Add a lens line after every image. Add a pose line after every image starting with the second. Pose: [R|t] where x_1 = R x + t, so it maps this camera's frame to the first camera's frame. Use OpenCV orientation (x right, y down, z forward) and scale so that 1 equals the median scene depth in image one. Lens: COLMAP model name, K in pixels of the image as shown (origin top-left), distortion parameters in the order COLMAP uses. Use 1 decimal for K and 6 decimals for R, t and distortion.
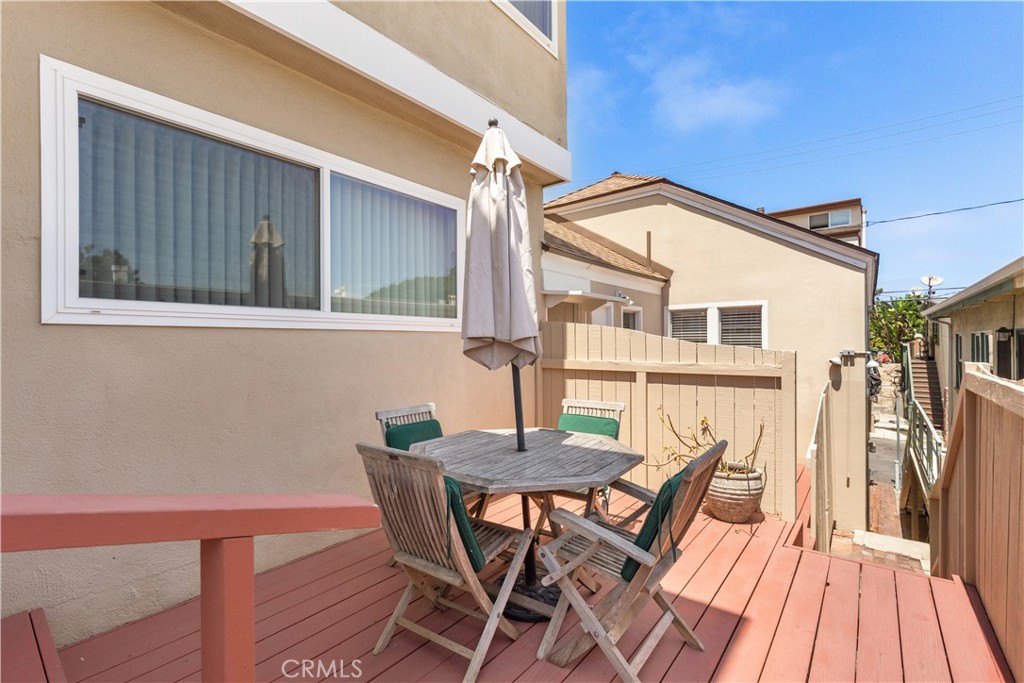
lens RADIAL K [[446.6, 0, 512.9], [0, 446.6, 344.8], [0, 0, 1]] dist [-0.003371, -0.000184]
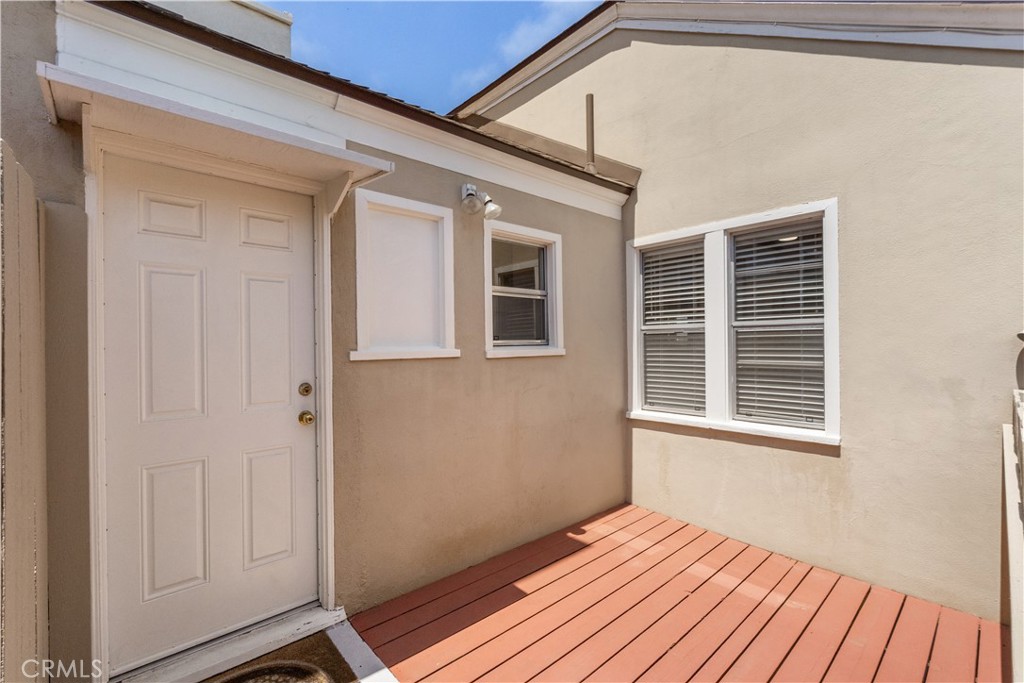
lens RADIAL K [[446.6, 0, 511.9], [0, 446.6, 343.8], [0, 0, 1]] dist [-0.003371, -0.000184]
pose [[0.987899, -0.006979, -0.154943, 0.290473], [0.008363, 0.999931, 0.008280, 0.029112], [0.154874, -0.009475, 0.987889, 0.468179]]
